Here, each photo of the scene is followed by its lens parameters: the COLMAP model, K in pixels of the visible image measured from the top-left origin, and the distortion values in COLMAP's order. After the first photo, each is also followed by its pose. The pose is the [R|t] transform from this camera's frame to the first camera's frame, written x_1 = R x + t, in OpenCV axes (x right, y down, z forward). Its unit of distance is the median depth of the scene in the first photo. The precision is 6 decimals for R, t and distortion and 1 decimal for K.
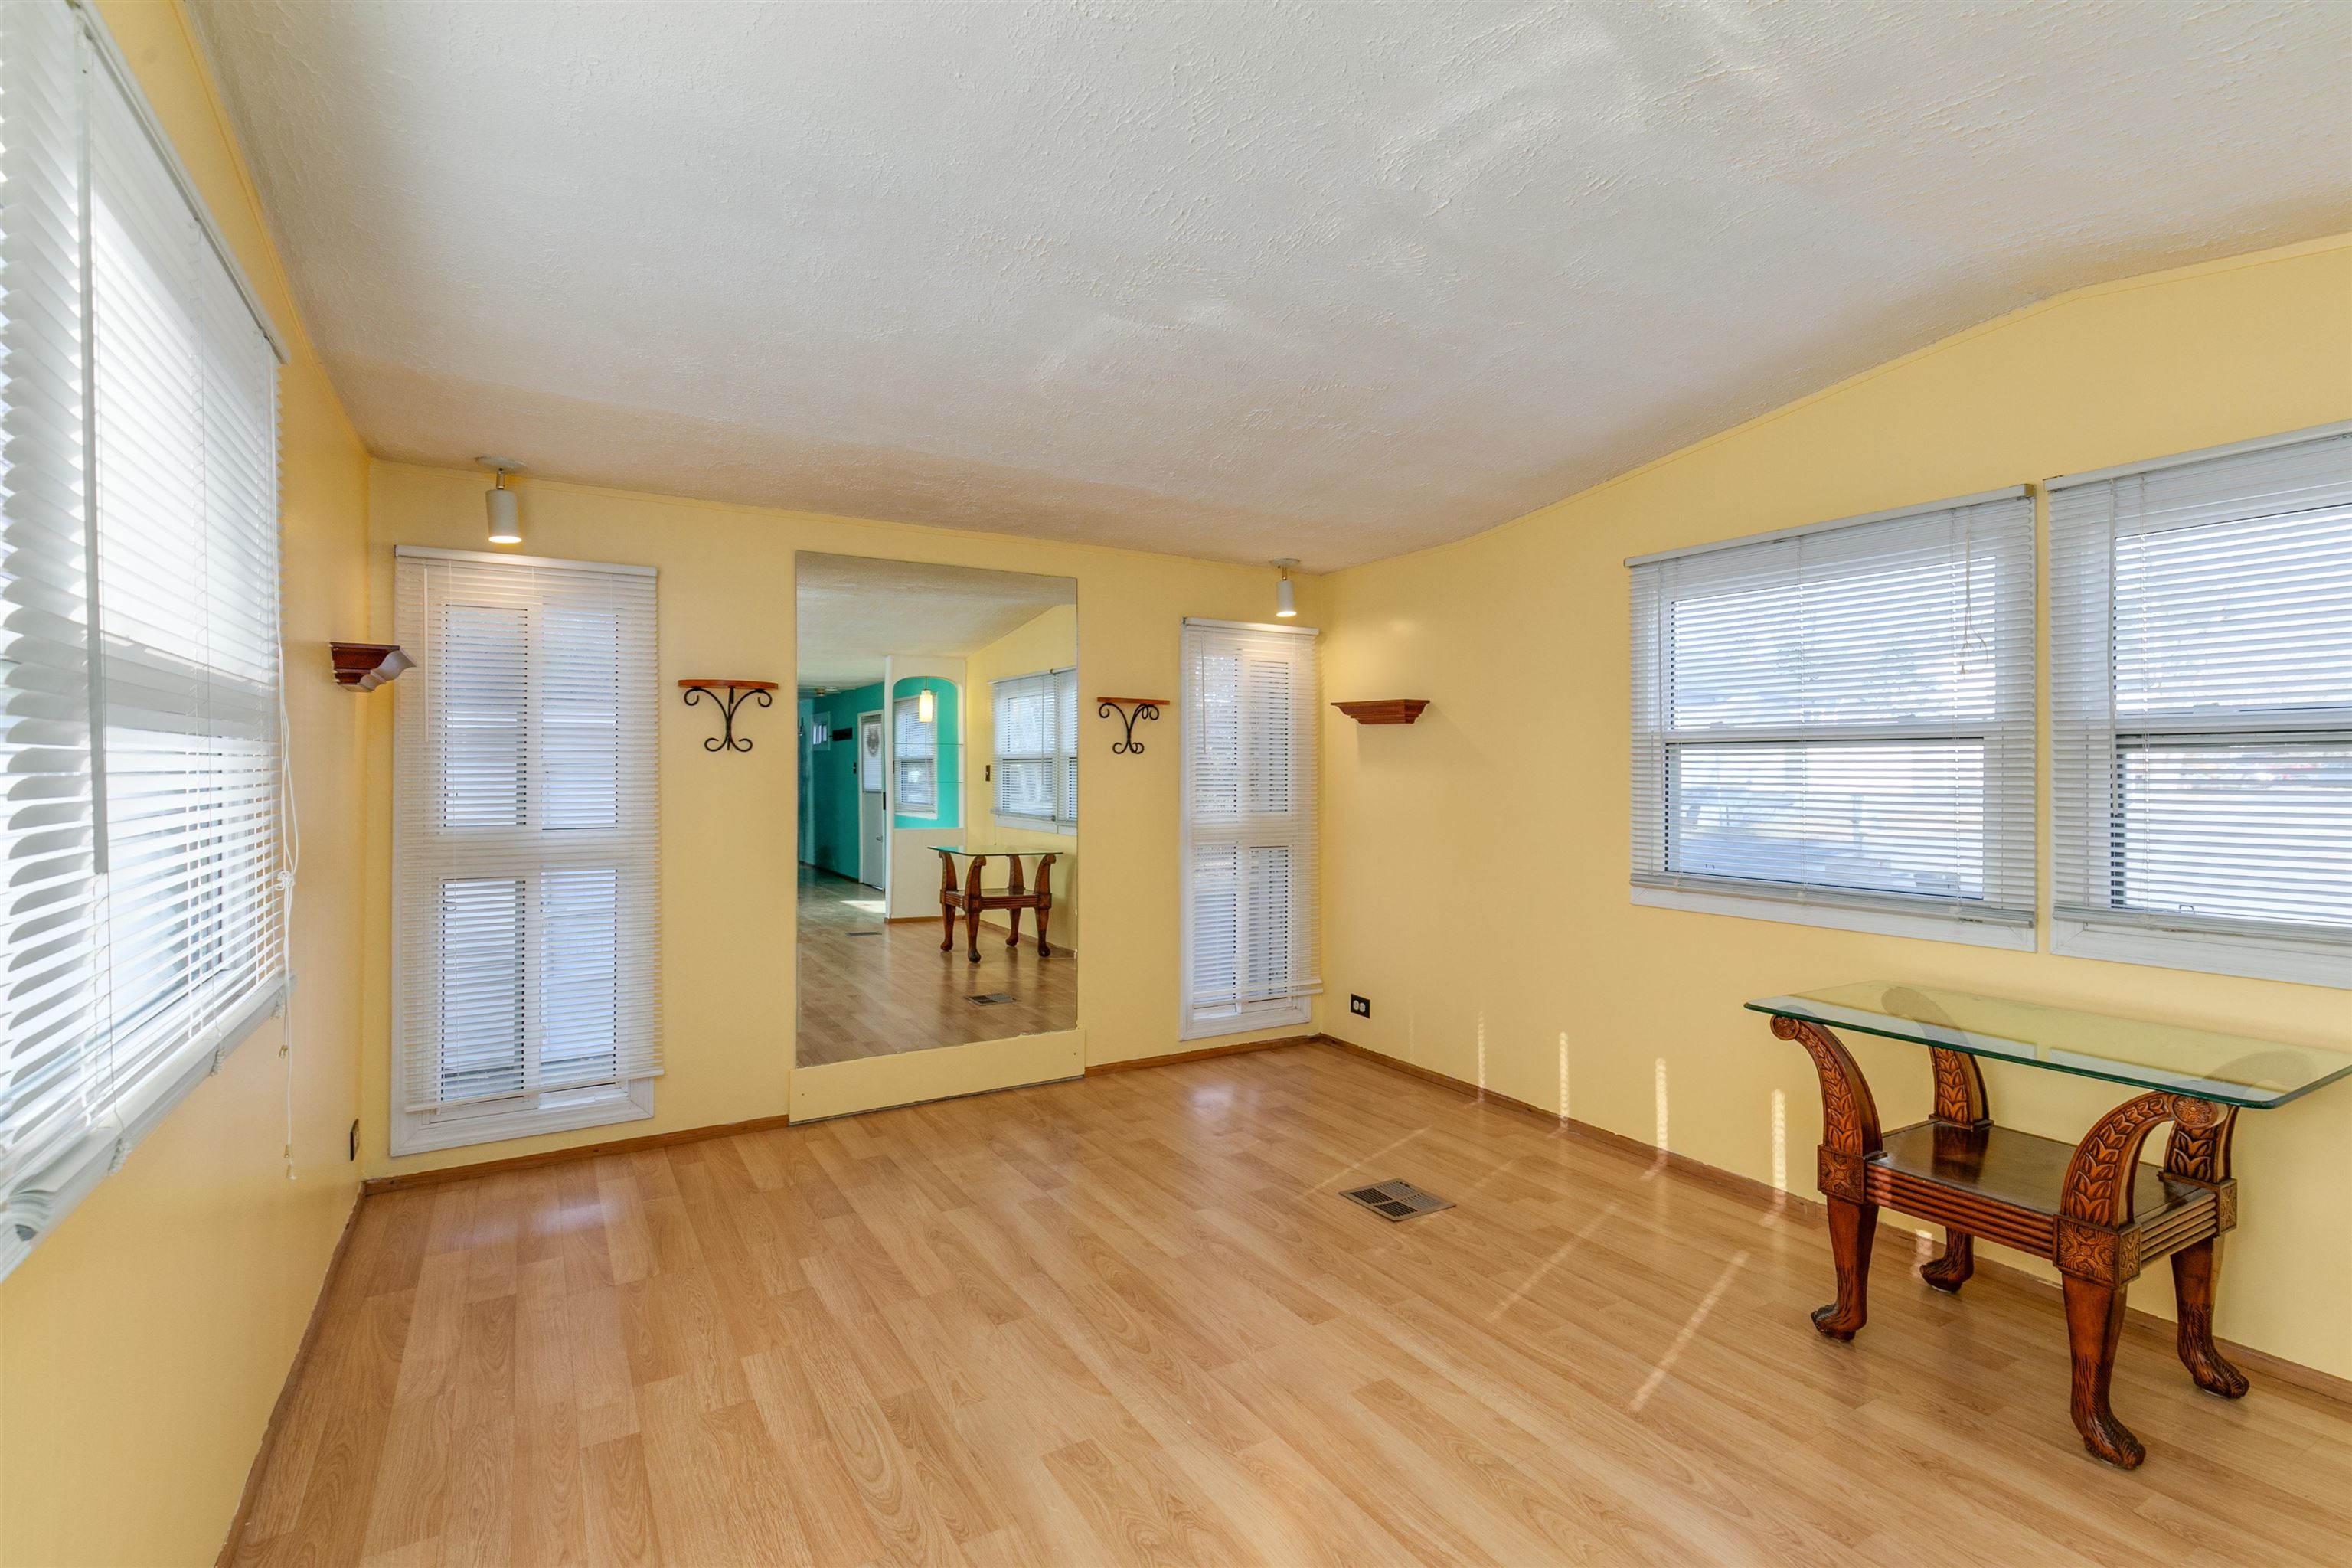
lens RADIAL K [[1079.8, 0, 1179.2], [0, 1079.8, 792.8], [0, 0, 1]] dist [0.008838, 0.000123]
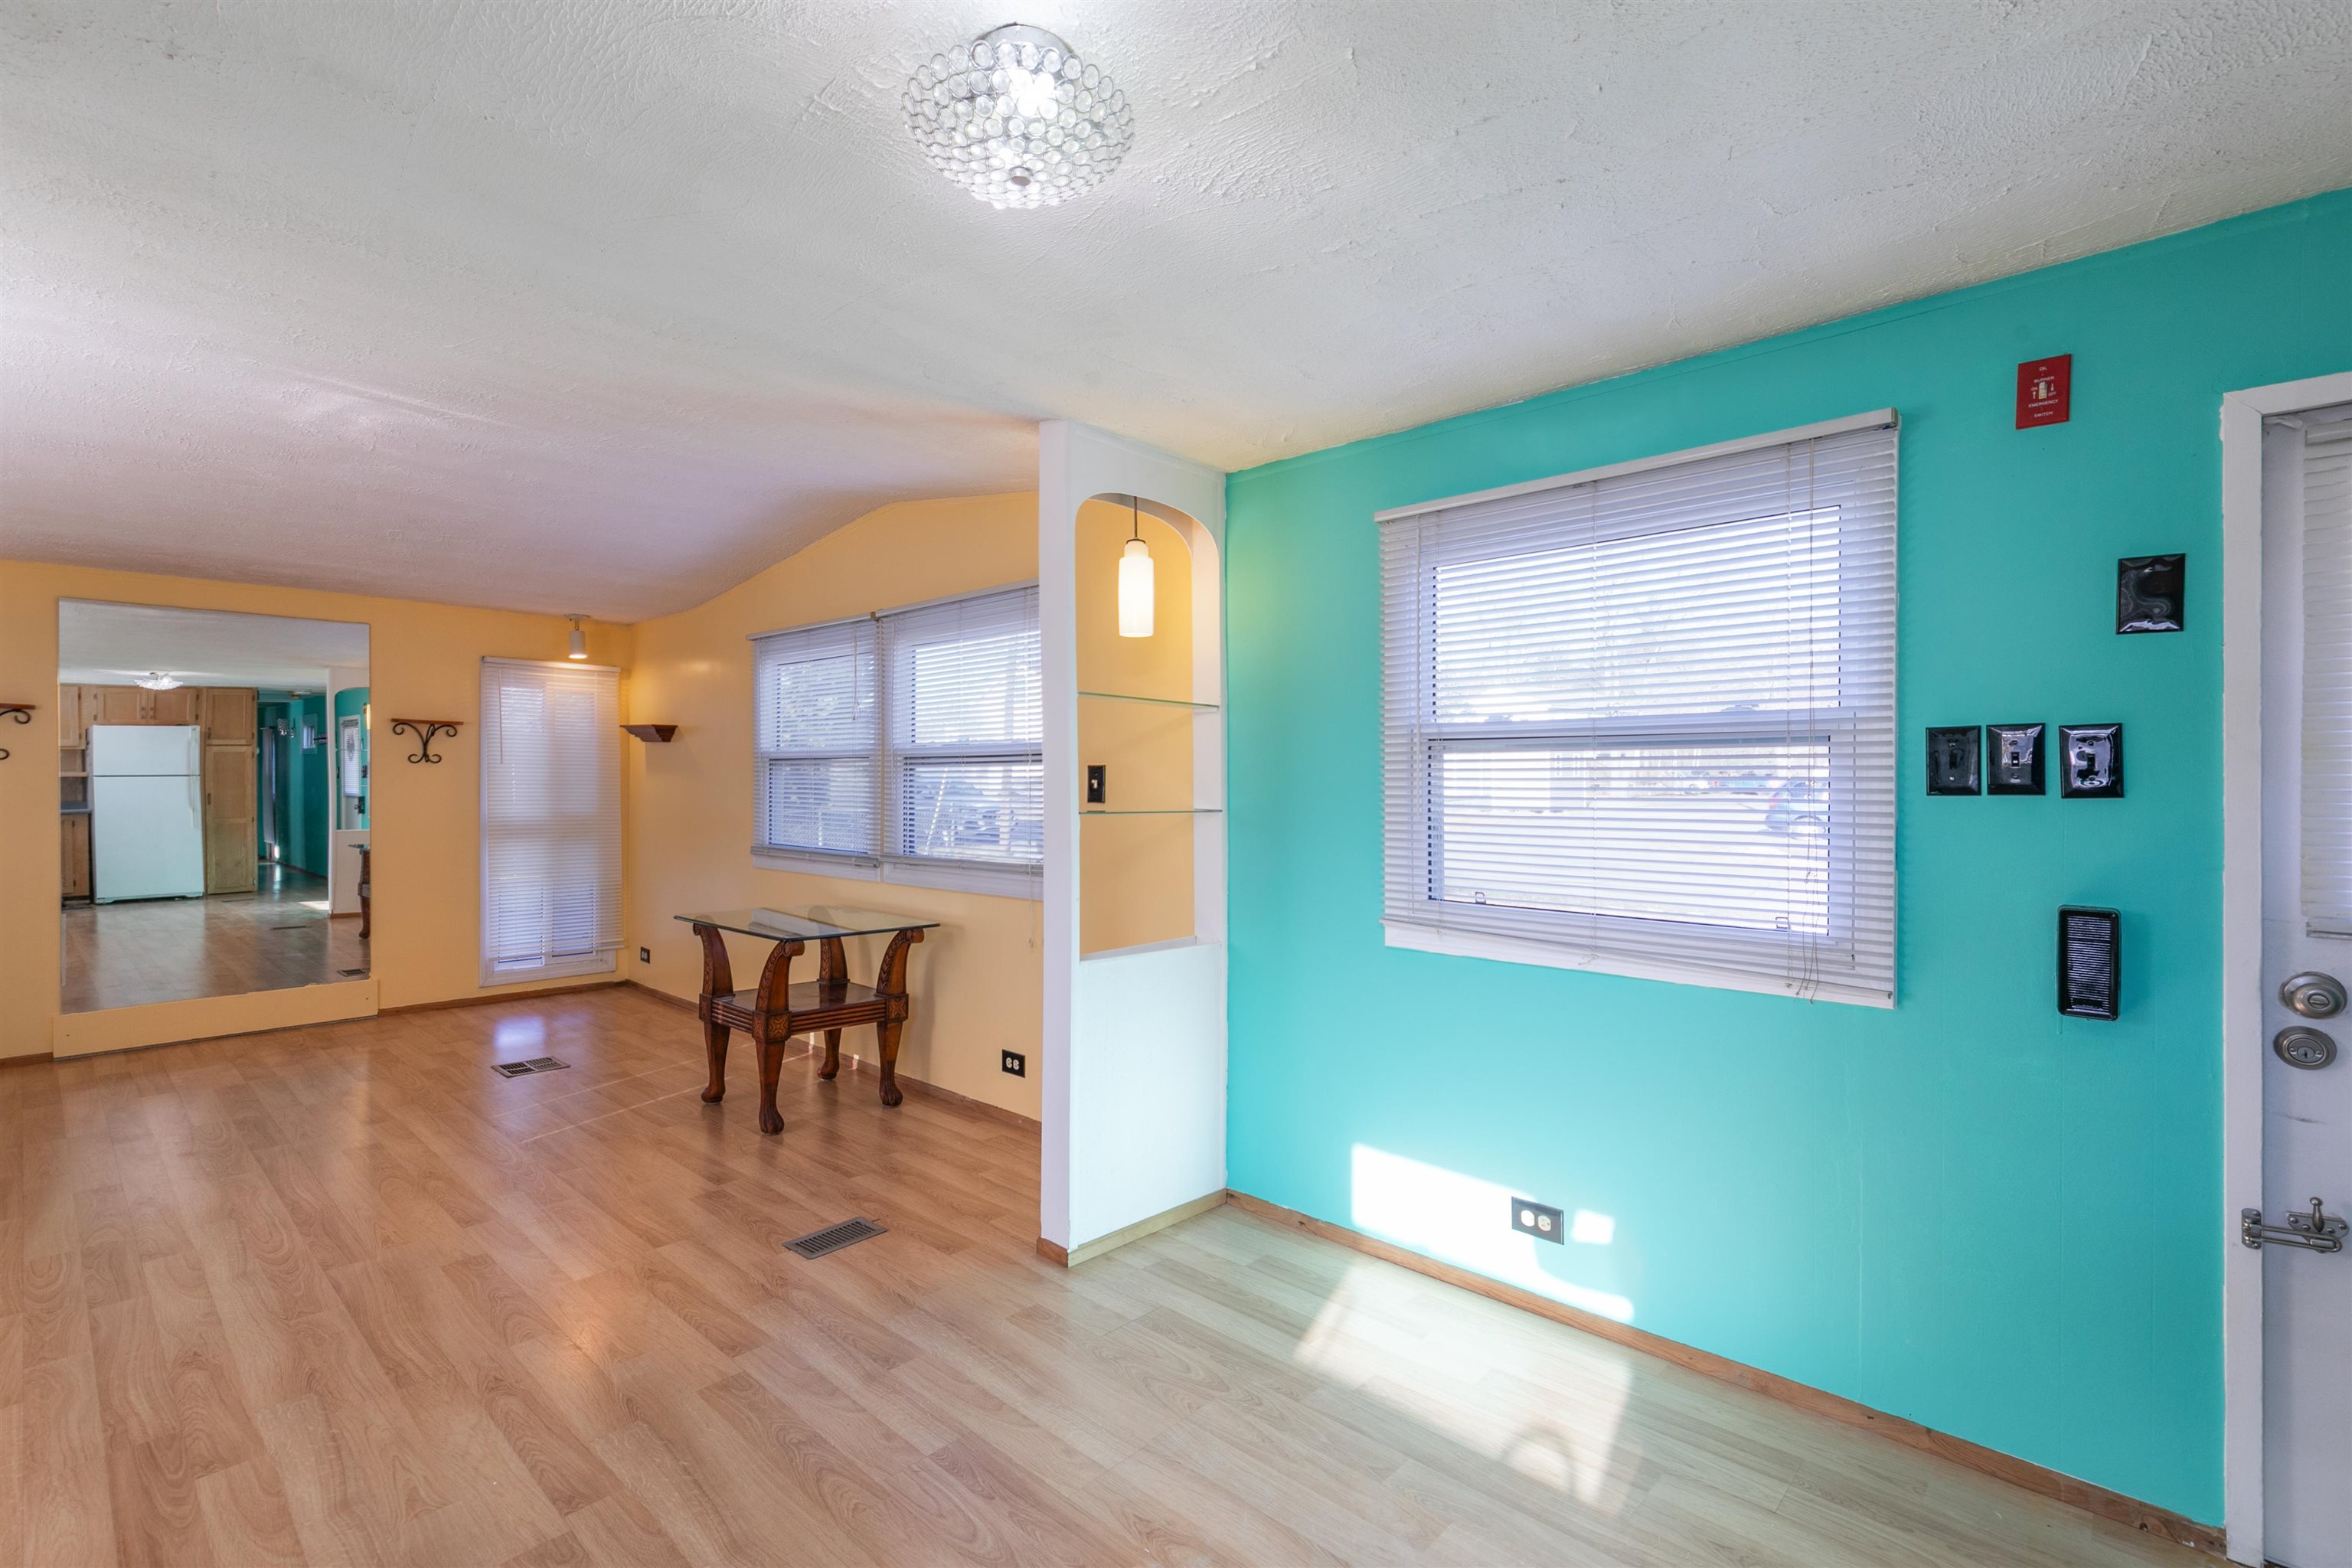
lens RADIAL K [[1079.8, 0, 1186.3], [0, 1079.8, 794.8], [0, 0, 1]] dist [0.008838, 0.000123]
pose [[0.962951, -0.002326, 0.269667, 0.604124], [0.003264, 0.999990, -0.003031, 0.010876], [-0.269657, 0.003799, 0.962949, -0.606635]]
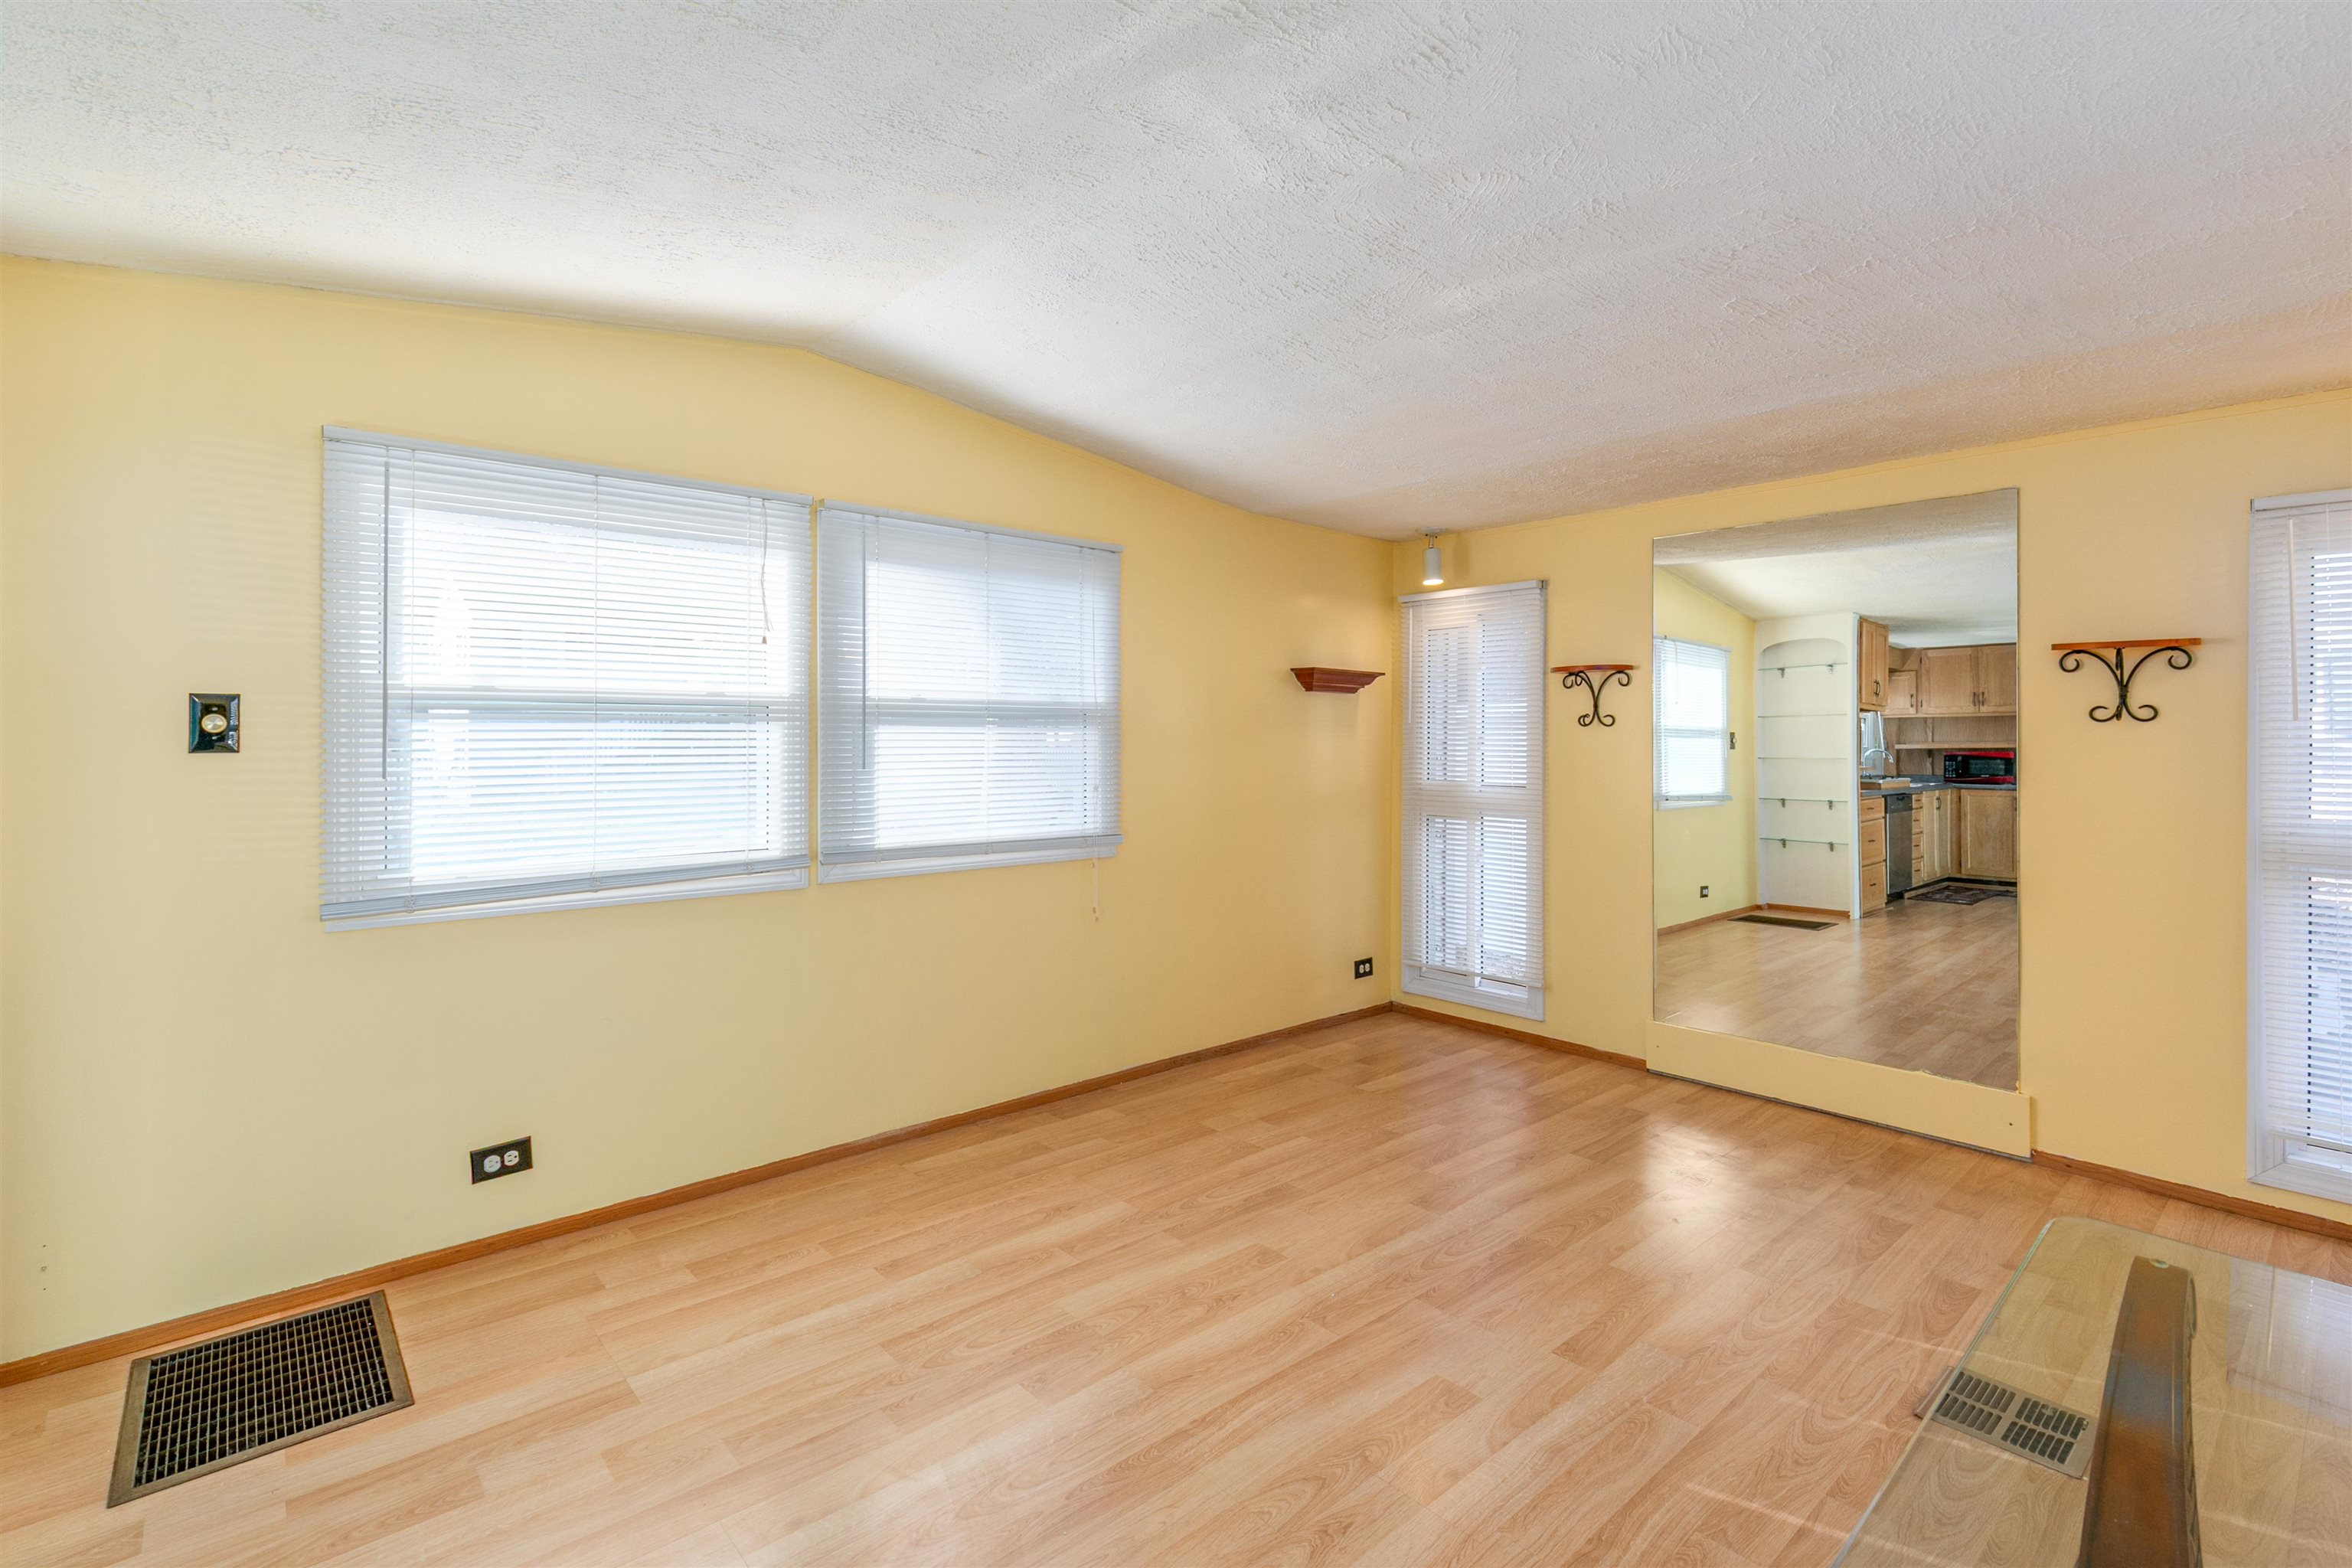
lens RADIAL K [[1079.8, 0, 1158.8], [0, 1079.8, 754.8], [0, 0, 1]] dist [0.008838, 0.000123]
pose [[0.173329, 0.015173, -0.984747, 0.673823], [-0.026354, 0.999595, 0.010763, -0.007558], [0.984511, 0.024087, 0.173659, 0.356637]]
